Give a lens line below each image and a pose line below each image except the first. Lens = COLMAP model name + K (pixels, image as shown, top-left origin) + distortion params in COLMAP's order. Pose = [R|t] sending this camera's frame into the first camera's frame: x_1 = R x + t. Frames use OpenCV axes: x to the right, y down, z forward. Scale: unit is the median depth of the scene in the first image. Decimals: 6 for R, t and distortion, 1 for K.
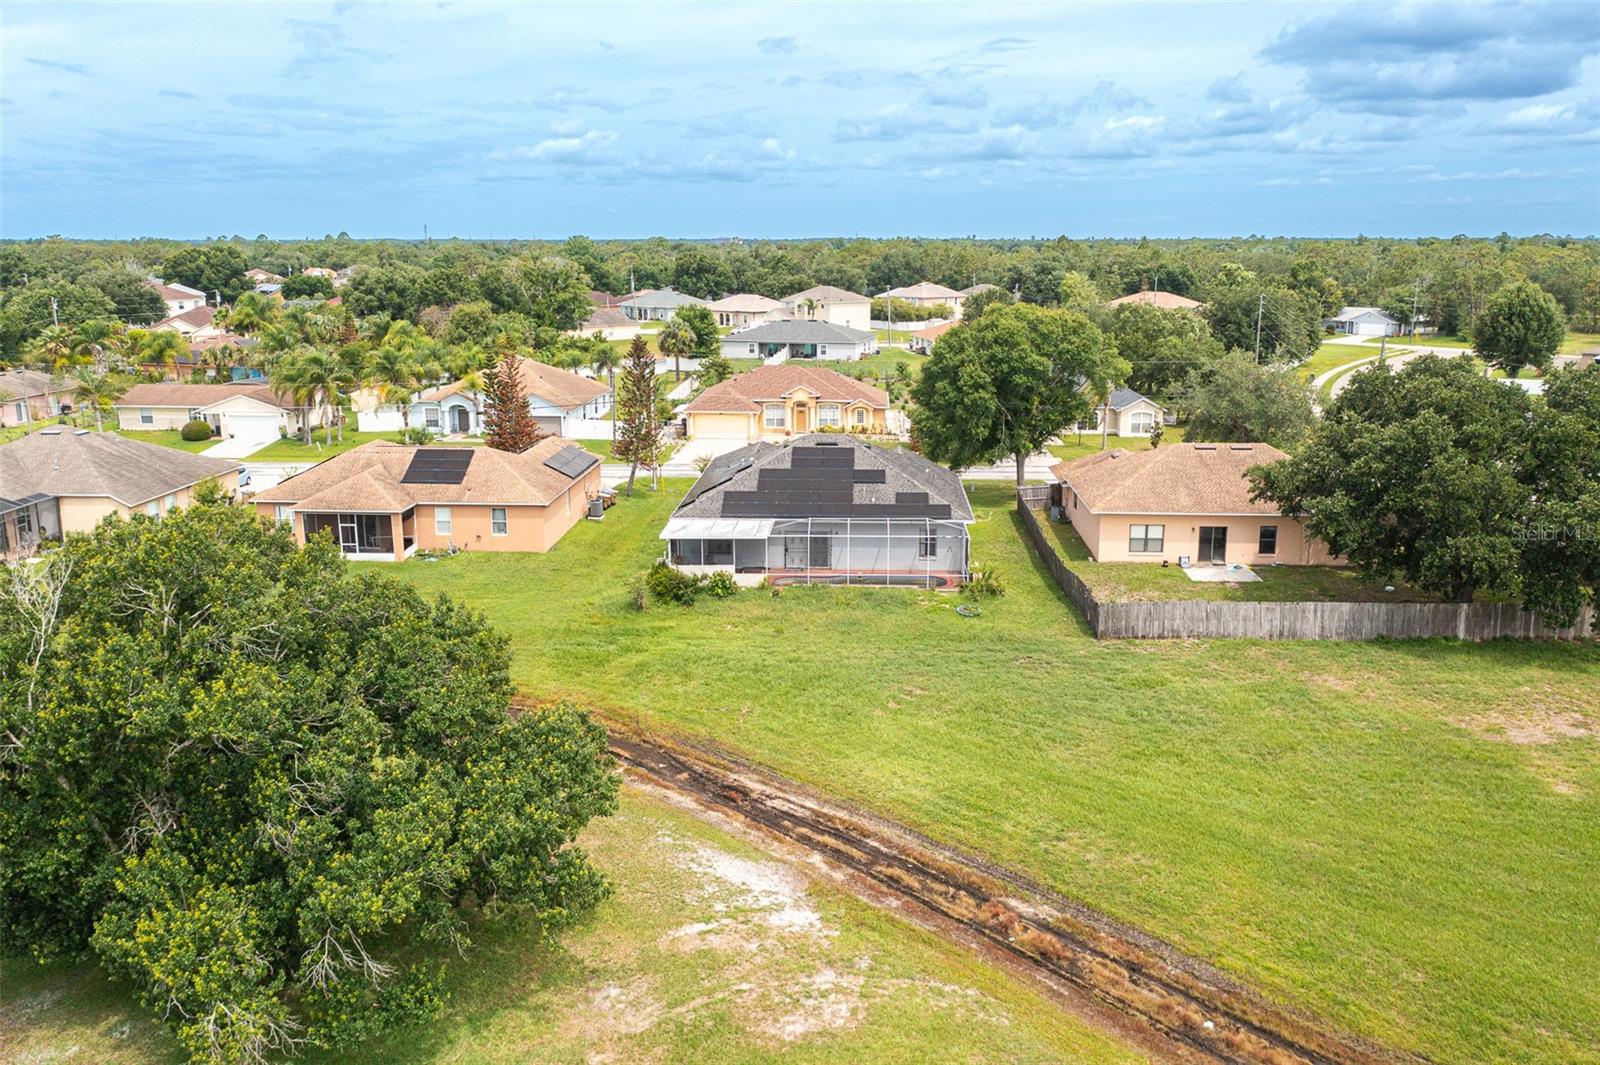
lens RADIAL K [[1282.3, 0, 800.0], [0, 1282.3, 532.5], [0, 0, 1]] dist [-0.009530, 0.001250]
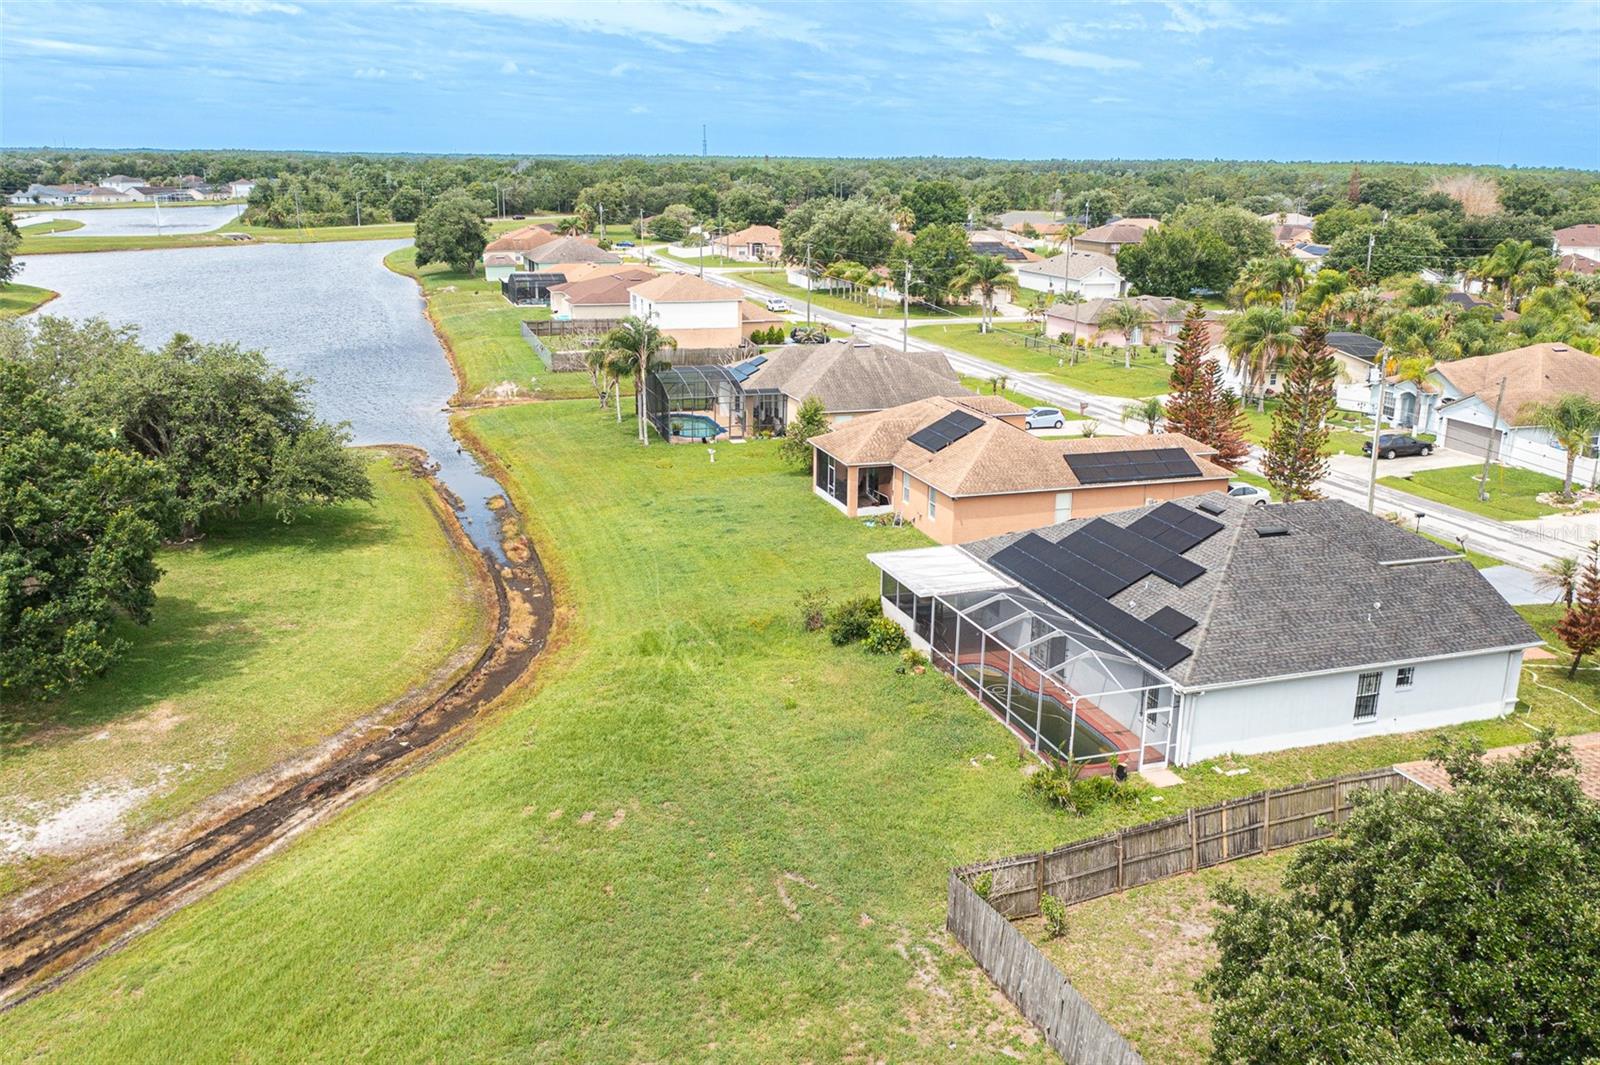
lens RADIAL K [[1328.3, 0, 804.5], [0, 1328.3, 487.8], [0, 0, 1]] dist [-0.014834, 0.008704]
pose [[0.371254, 0.231333, -0.899253, 0.615619], [-0.223516, 0.962255, 0.155263, -0.158364], [0.901228, 0.143356, 0.408948, 0.628225]]
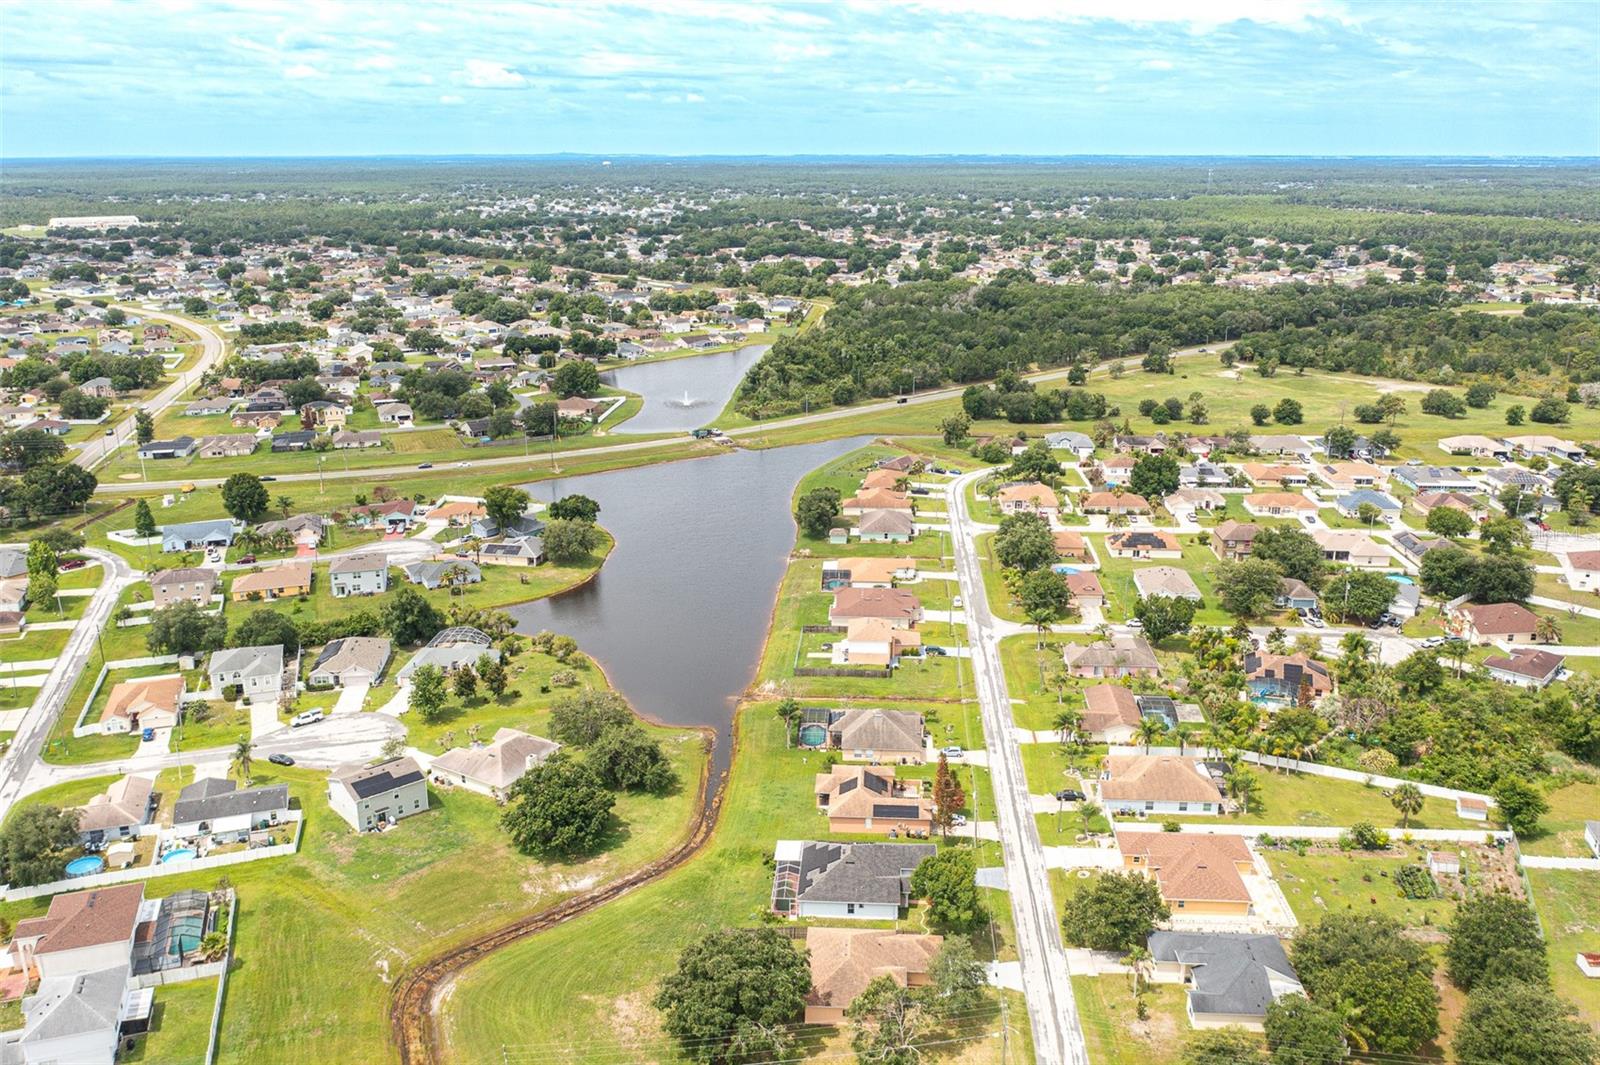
lens RADIAL K [[1282.3, 0, 800.0], [0, 1282.3, 532.5], [0, 0, 1]] dist [-0.009530, 0.001250]
pose [[-0.010097, 0.285715, -0.958262, 2.543174], [-0.219675, 0.934266, 0.280875, -1.517115], [0.975521, 0.213342, 0.053331, 0.751157]]
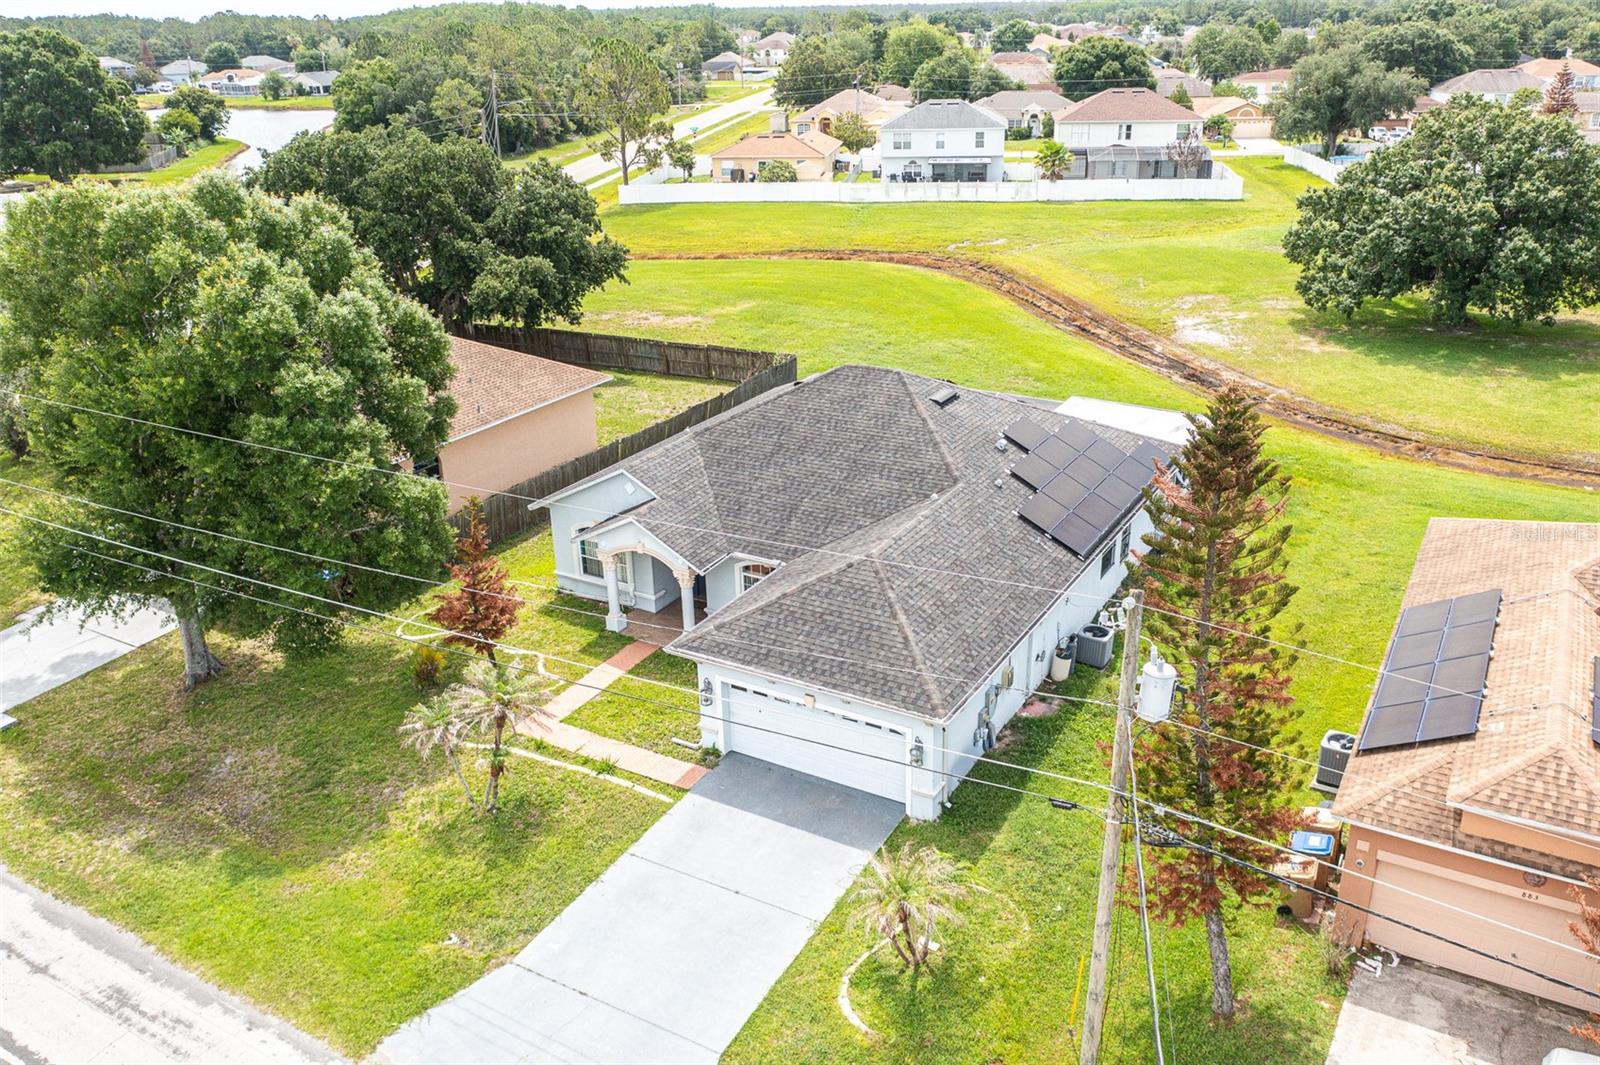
lens RADIAL K [[1258.6, 0, 800.0], [0, 1258.6, 532.5], [0, 0, 1]] dist [-0.005828, -0.000605]
pose [[-0.886528, -0.155283, 0.435838, -0.219751], [0.124718, 0.826925, 0.548308, -0.354817], [-0.445548, 0.540447, -0.713725, 1.651806]]
